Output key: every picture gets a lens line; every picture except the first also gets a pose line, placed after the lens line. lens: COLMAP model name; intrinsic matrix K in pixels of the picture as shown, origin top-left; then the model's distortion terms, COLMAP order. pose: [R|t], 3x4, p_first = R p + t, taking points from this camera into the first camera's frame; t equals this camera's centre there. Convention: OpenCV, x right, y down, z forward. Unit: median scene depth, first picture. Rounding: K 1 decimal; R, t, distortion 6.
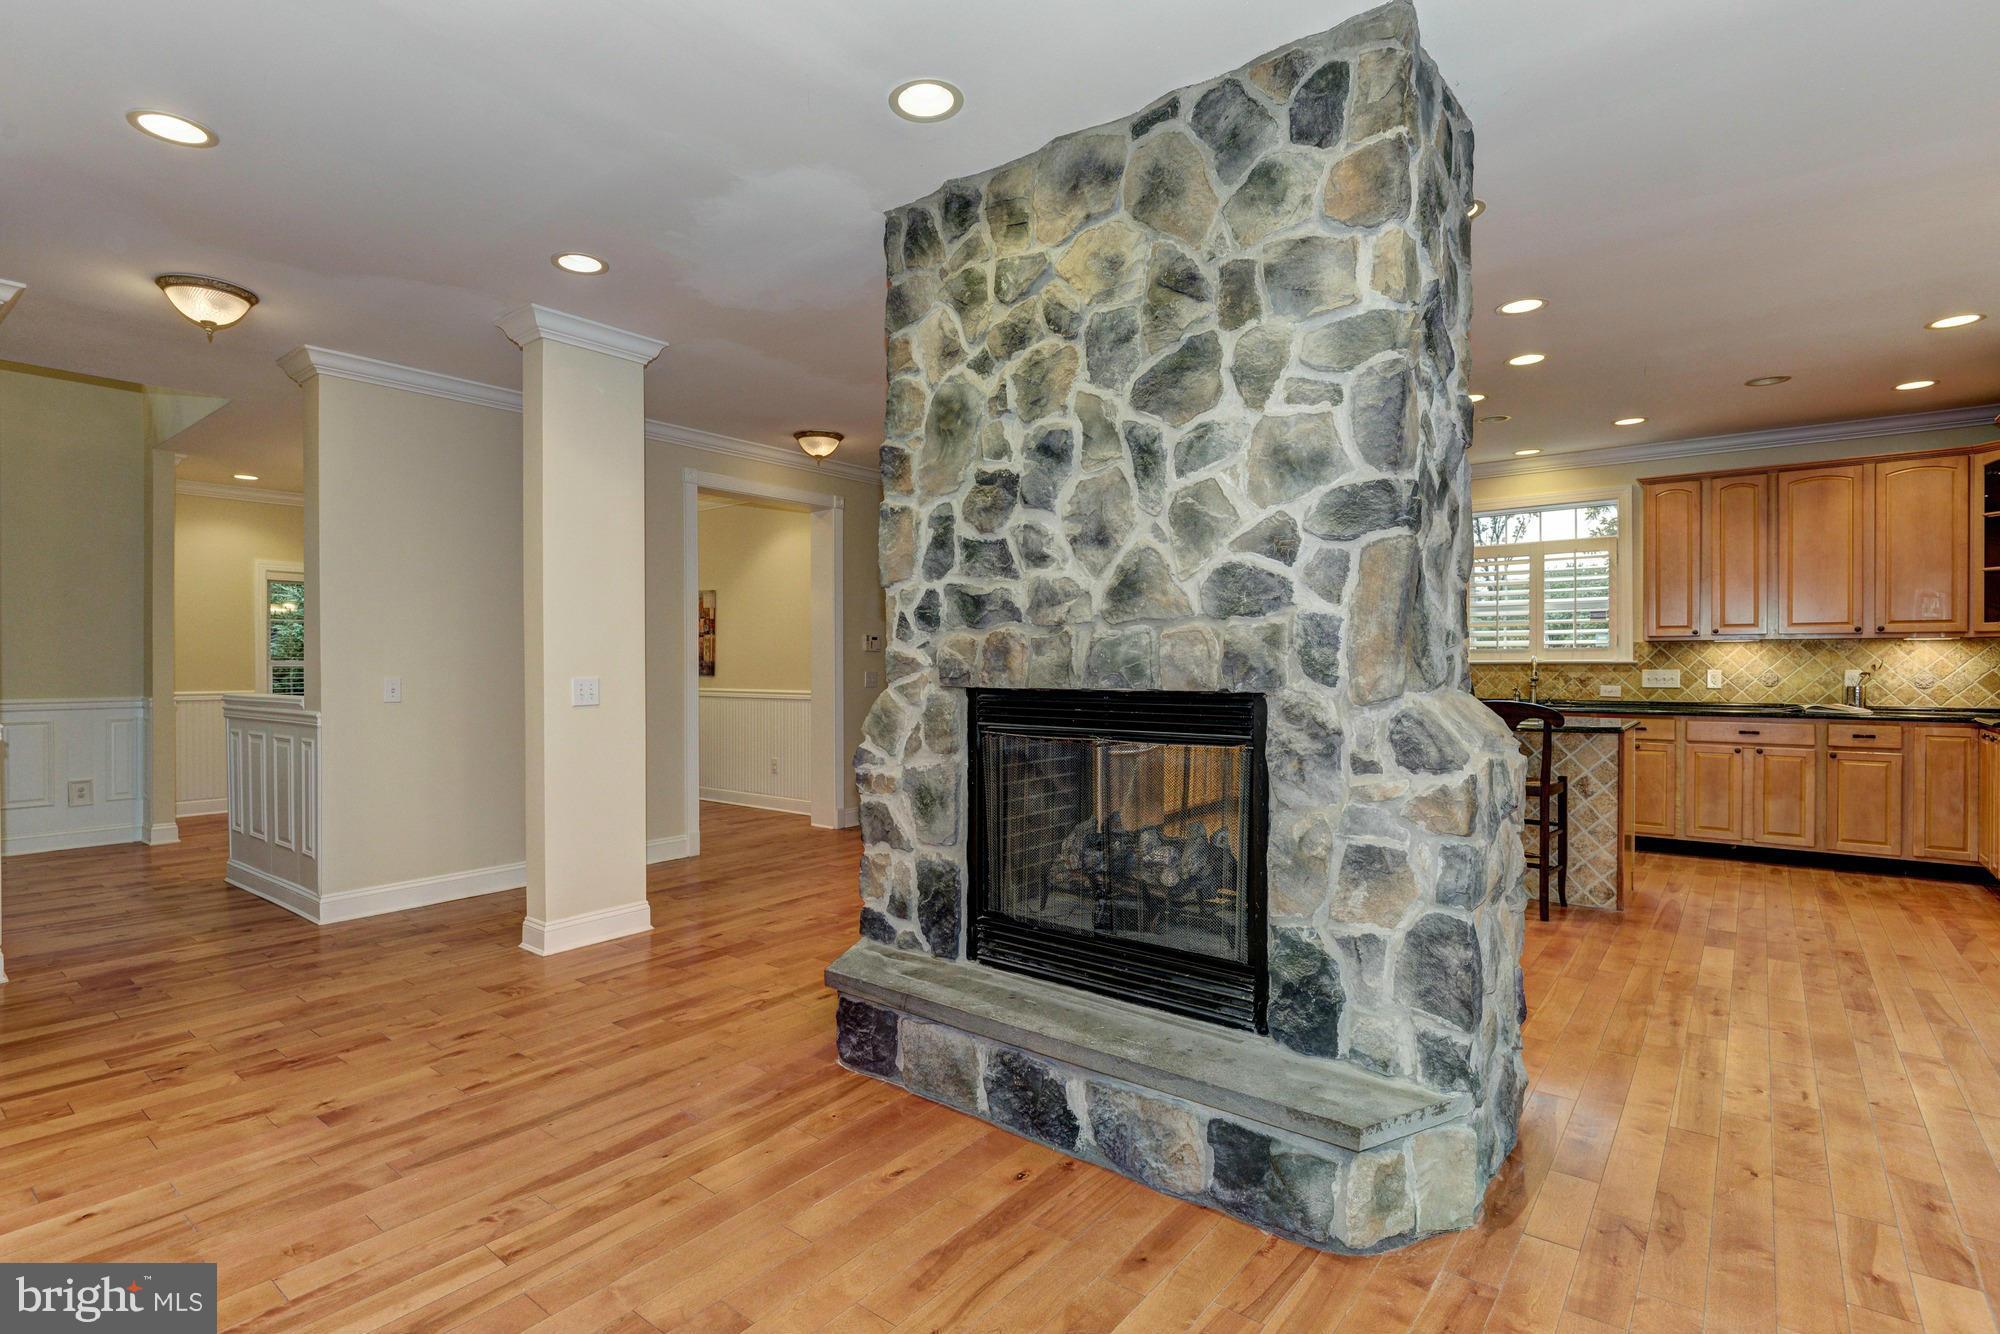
lens RADIAL K [[955.4, 0, 977.4], [0, 955.4, 668.2], [0, 0, 1]] dist [-0.000768, -0.005975]
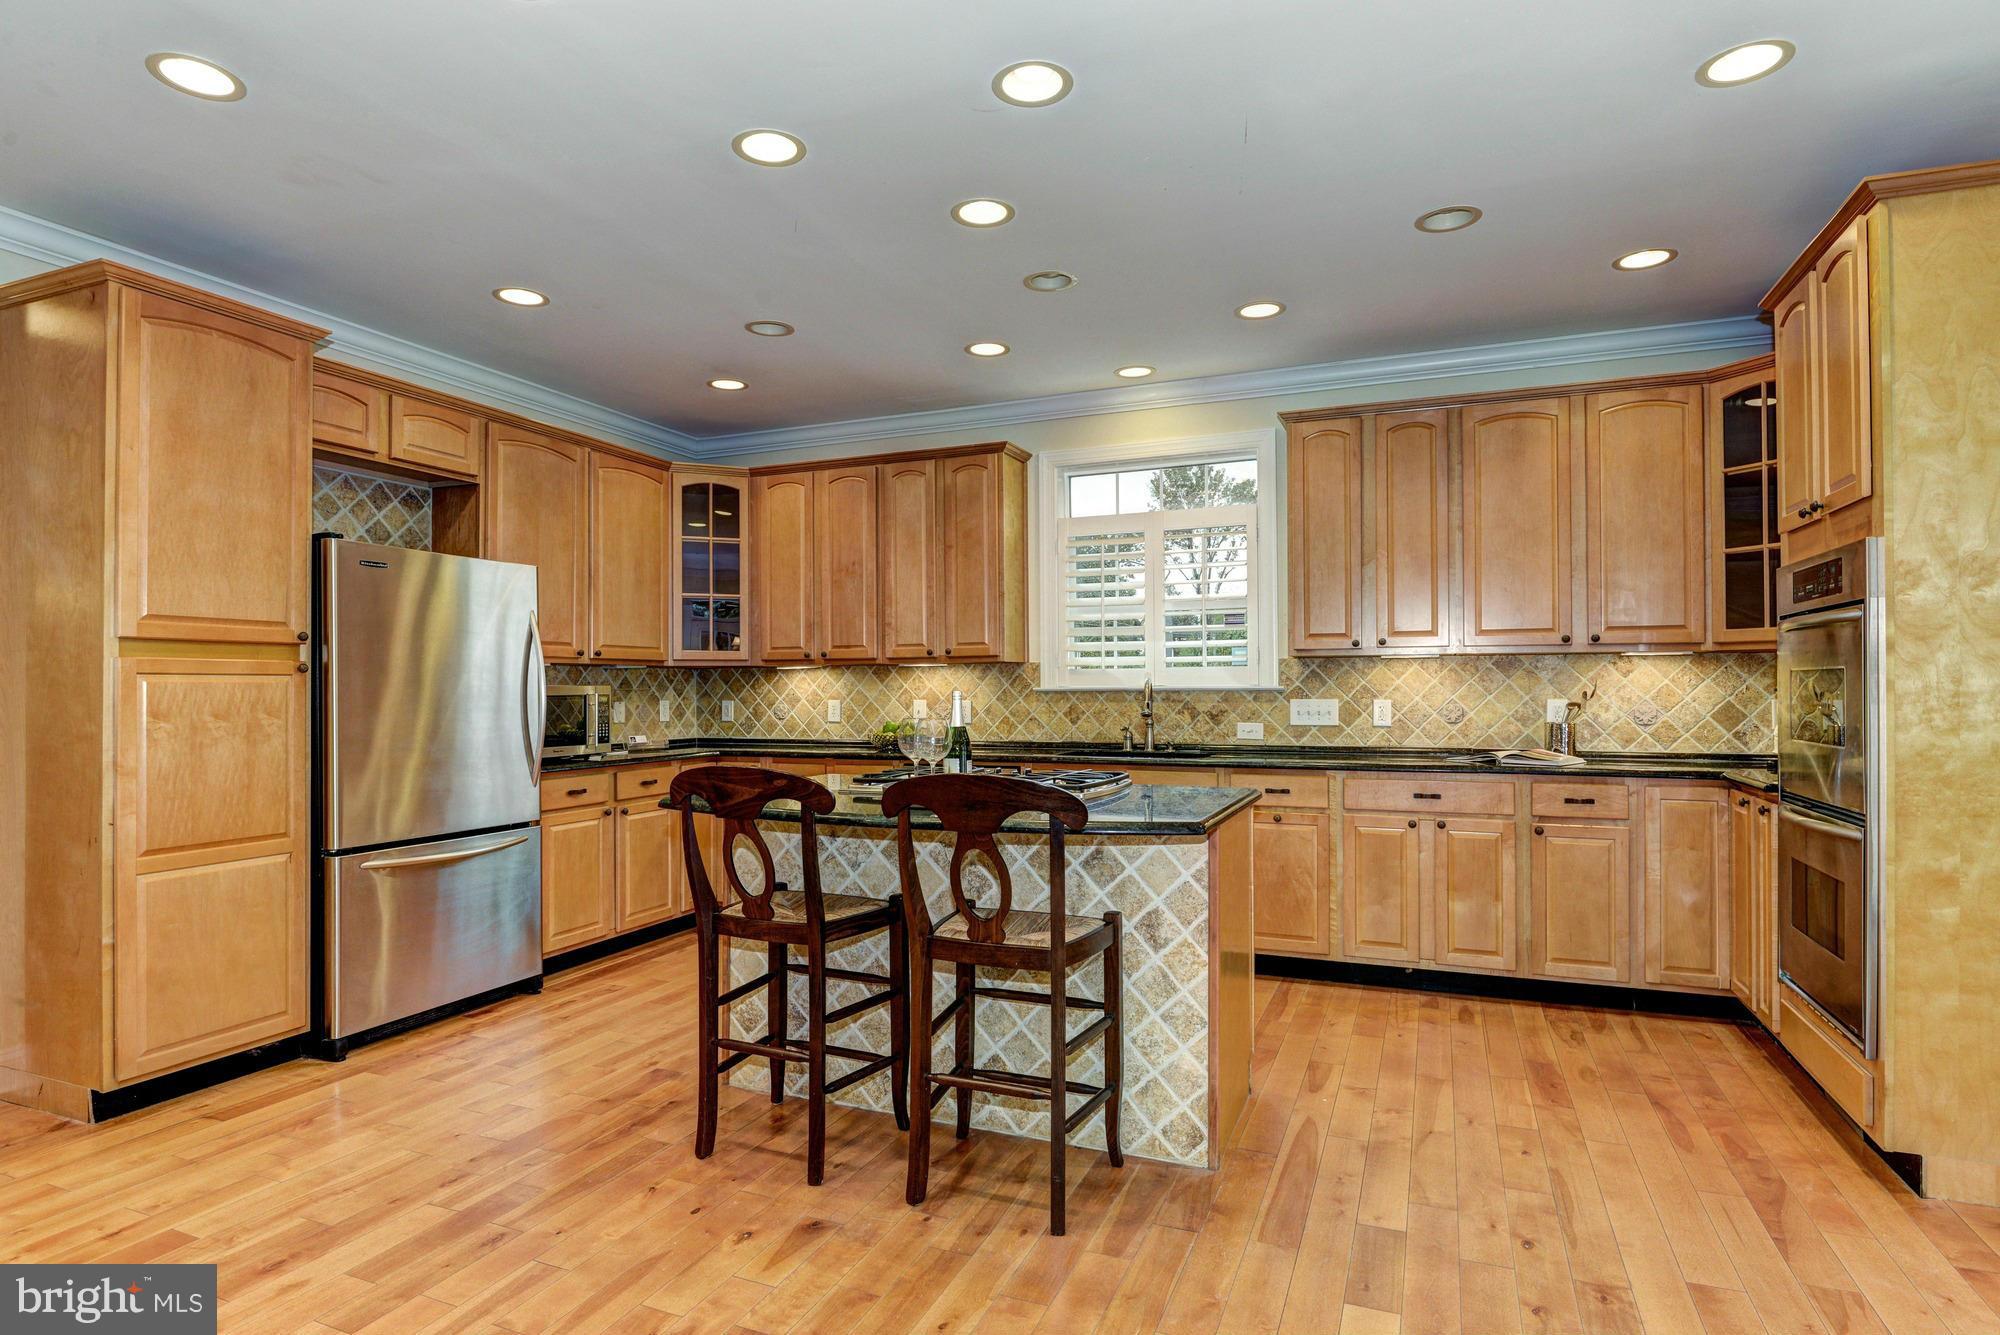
lens RADIAL K [[1046.9, 0, 945.0], [0, 1046.9, 677.4], [0, 0, 1]] dist [-0.005889, -0.000027]
pose [[0.969787, 0.000268, 0.243954, 0.312422], [0.003405, 0.999887, -0.014637, -0.004281], [-0.243930, 0.015026, 0.969676, 0.381373]]
